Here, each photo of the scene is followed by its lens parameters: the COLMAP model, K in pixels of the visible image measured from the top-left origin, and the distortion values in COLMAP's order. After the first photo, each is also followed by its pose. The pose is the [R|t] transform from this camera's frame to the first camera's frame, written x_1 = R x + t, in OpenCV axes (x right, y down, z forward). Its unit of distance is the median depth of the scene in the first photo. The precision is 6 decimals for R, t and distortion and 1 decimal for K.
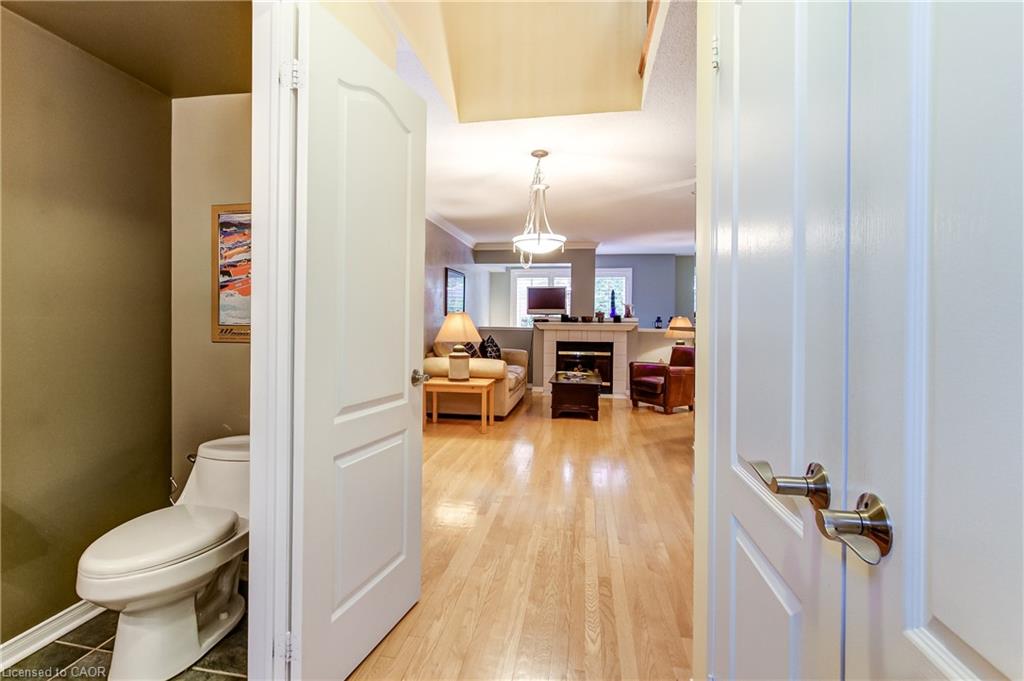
lens RADIAL K [[479.9, 0, 492.3], [0, 479.9, 318.7], [0, 0, 1]] dist [-0.003034, 0.003449]
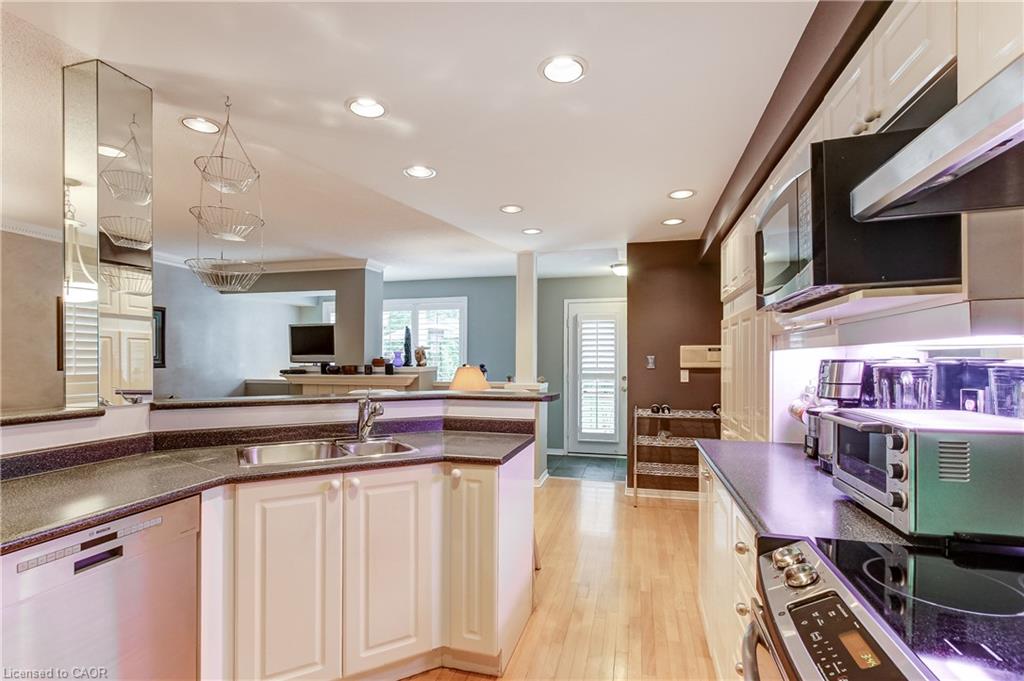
lens RADIAL K [[479.9, 0, 475.2], [0, 479.9, 361.9], [0, 0, 1]] dist [-0.003034, 0.003449]
pose [[0.995059, -0.008472, -0.098920, 0.444663], [0.008984, 0.999948, 0.004731, -0.011531], [0.098875, -0.005596, 0.995084, 0.328973]]
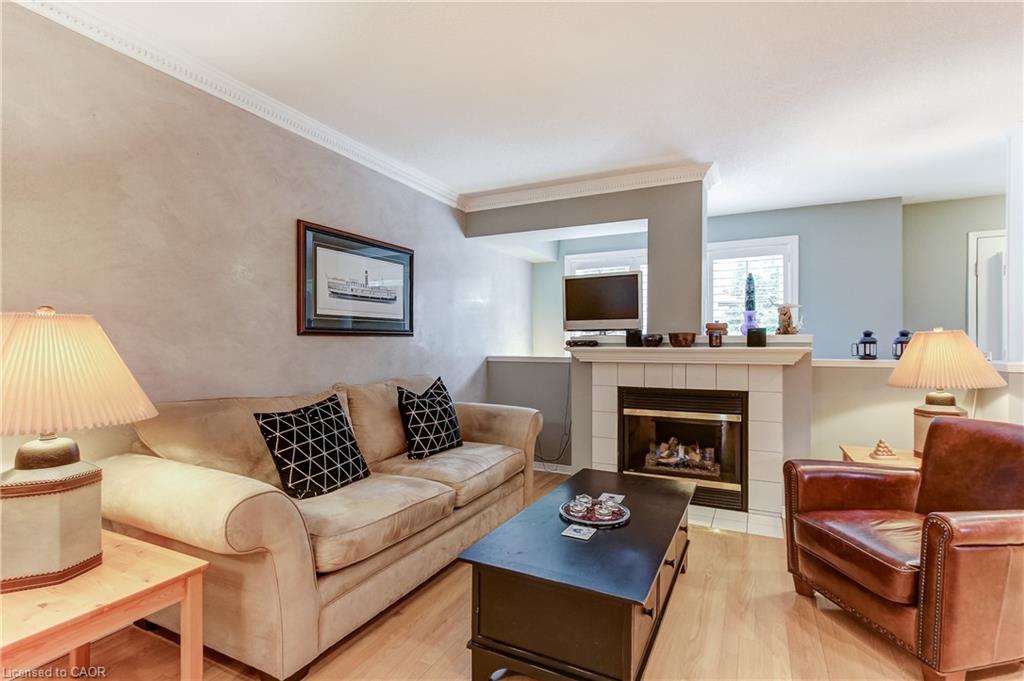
lens RADIAL K [[479.9, 0, 515.3], [0, 479.9, 343.7], [0, 0, 1]] dist [-0.003034, 0.003449]
pose [[0.965232, -0.010780, -0.261174, 0.164117], [0.010725, 0.999941, -0.001634, 0.004303], [0.261176, -0.001224, 0.965290, 0.532121]]
